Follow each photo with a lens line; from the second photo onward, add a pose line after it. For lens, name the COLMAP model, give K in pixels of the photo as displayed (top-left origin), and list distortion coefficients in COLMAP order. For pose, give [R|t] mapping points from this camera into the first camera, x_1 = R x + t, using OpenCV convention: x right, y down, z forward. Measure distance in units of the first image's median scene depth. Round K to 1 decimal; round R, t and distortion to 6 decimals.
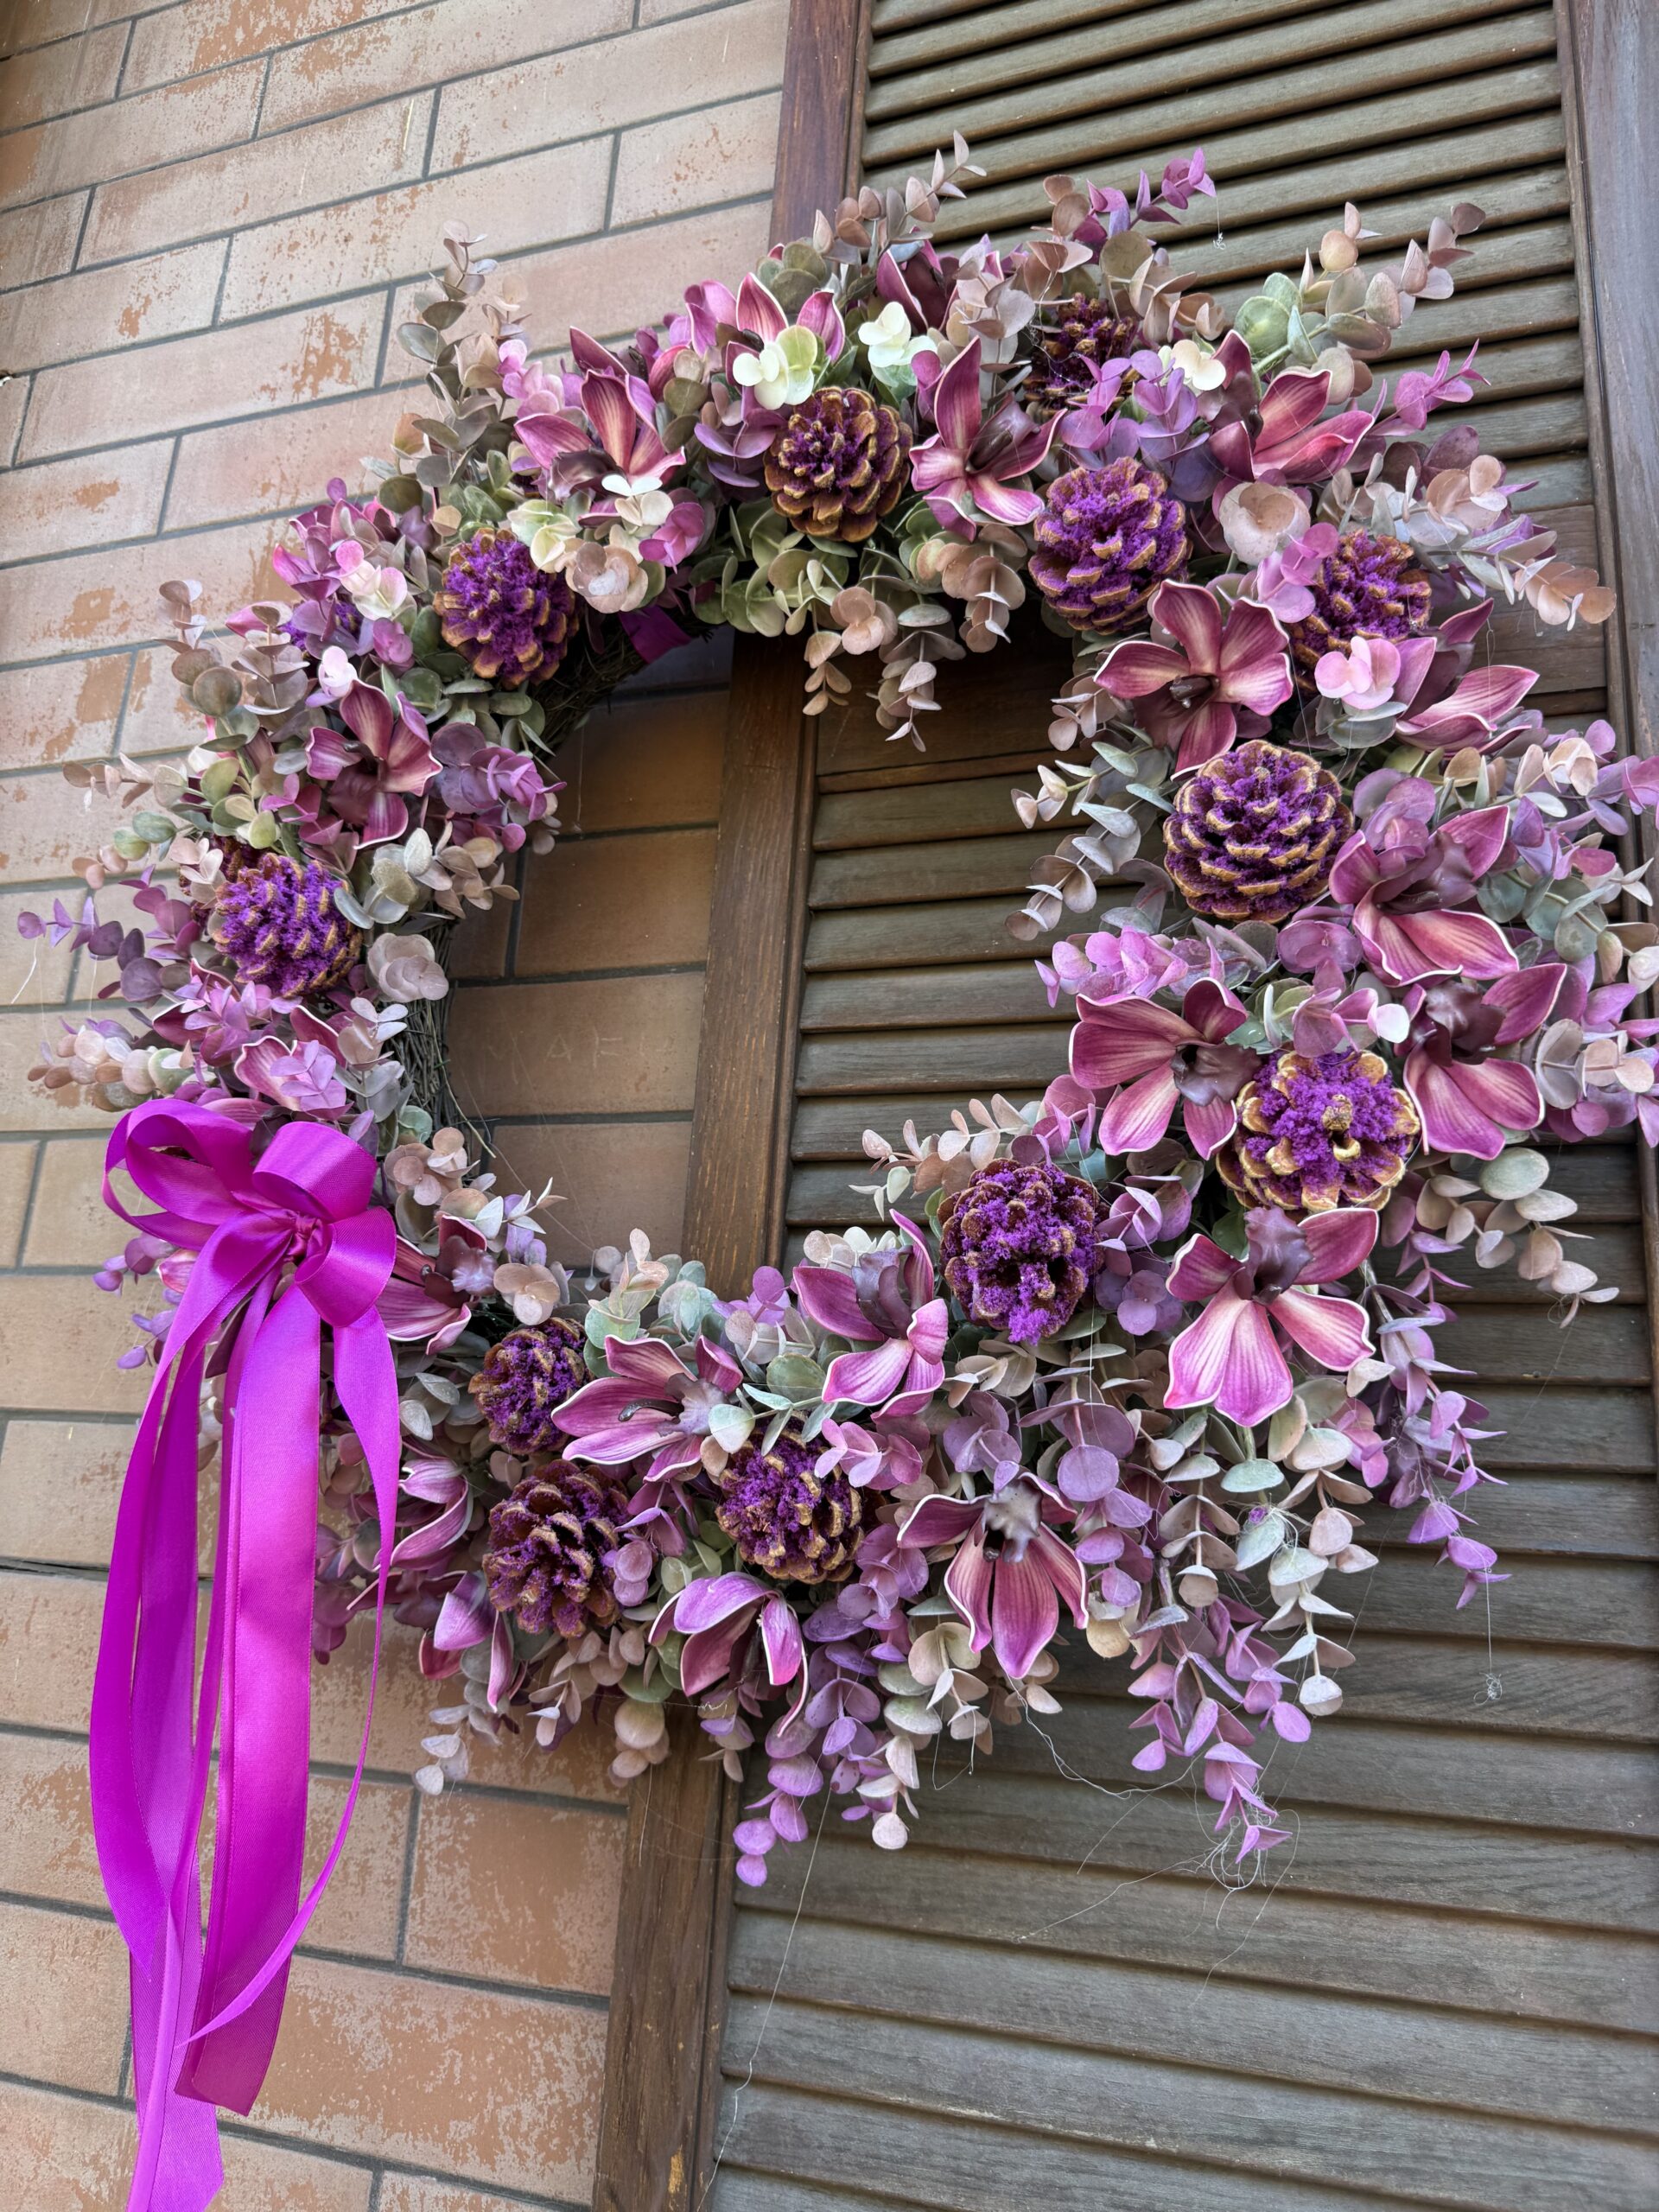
lens RADIAL K [[1548.7, 0, 848.8], [0, 1548.7, 1101.7], [0, 0, 1]] dist [-0.008378, -0.002898]
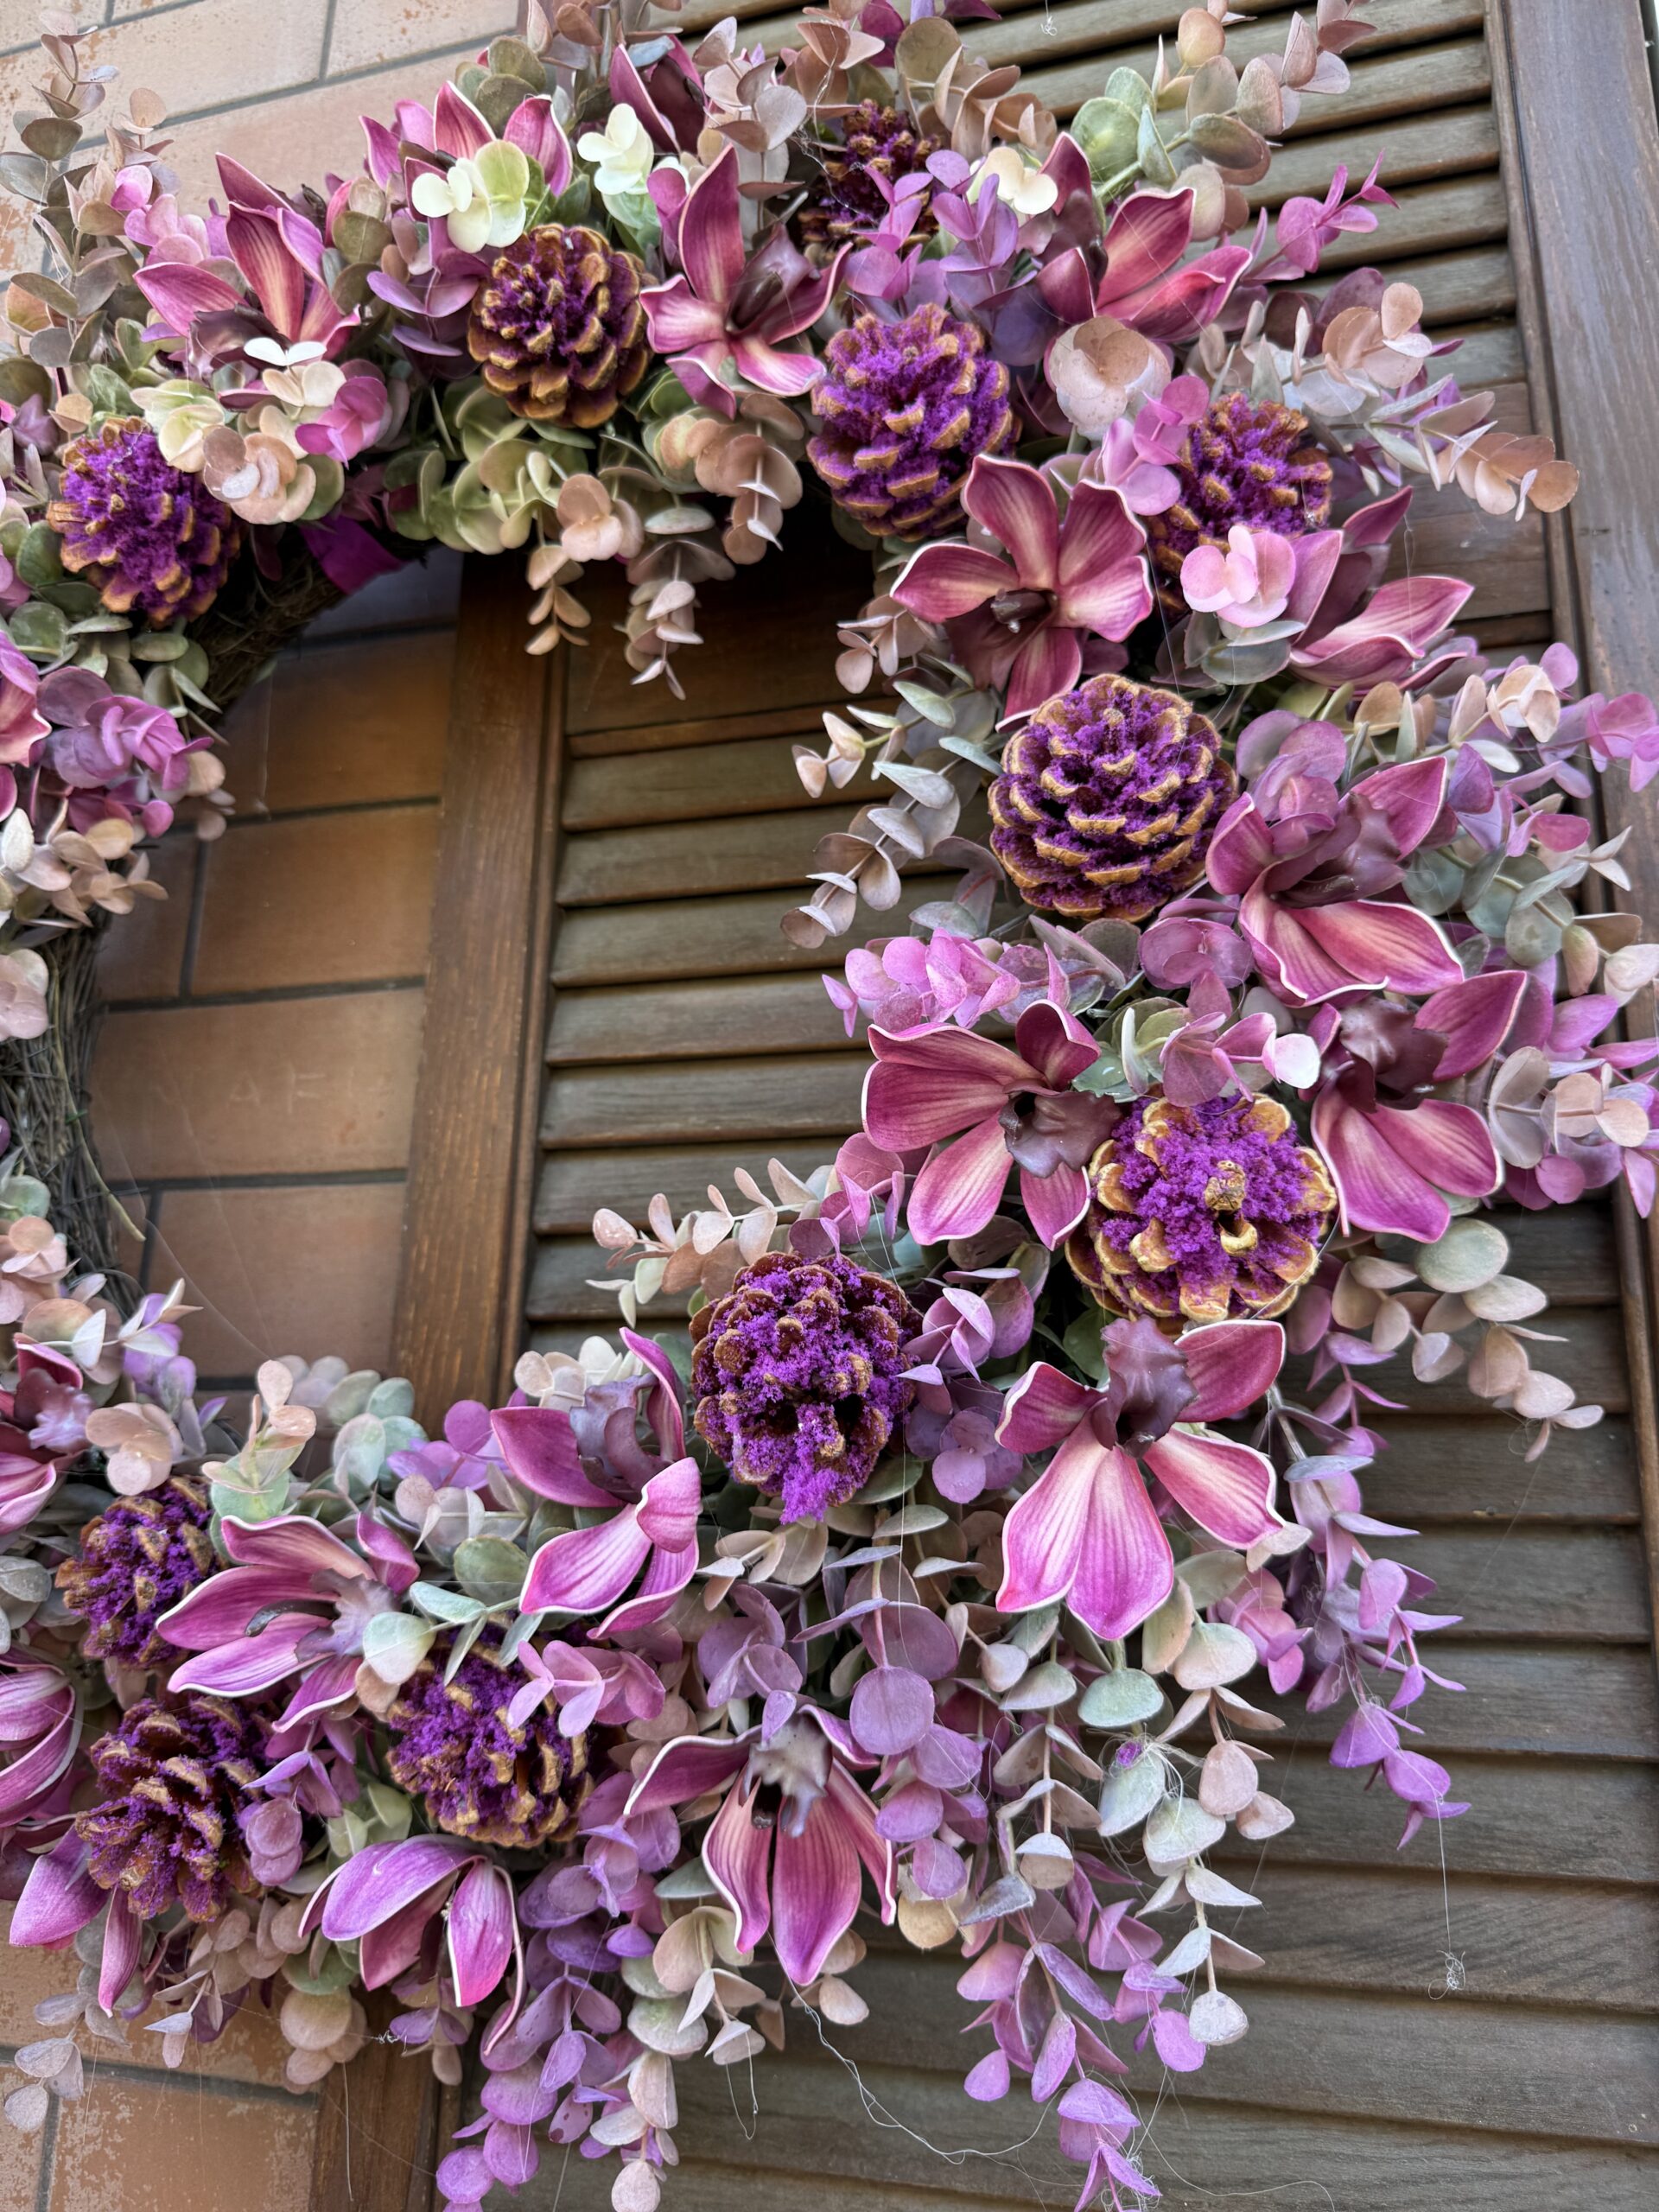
lens RADIAL K [[1548.7, 0, 839.4], [0, 1548.7, 1092.7], [0, 0, 1]] dist [-0.008378, -0.002898]
pose [[0.997612, -0.023731, 0.064856, 0.074633], [0.023454, 0.999712, 0.005037, -0.036232], [-0.064956, -0.003504, 0.997882, 0.241422]]
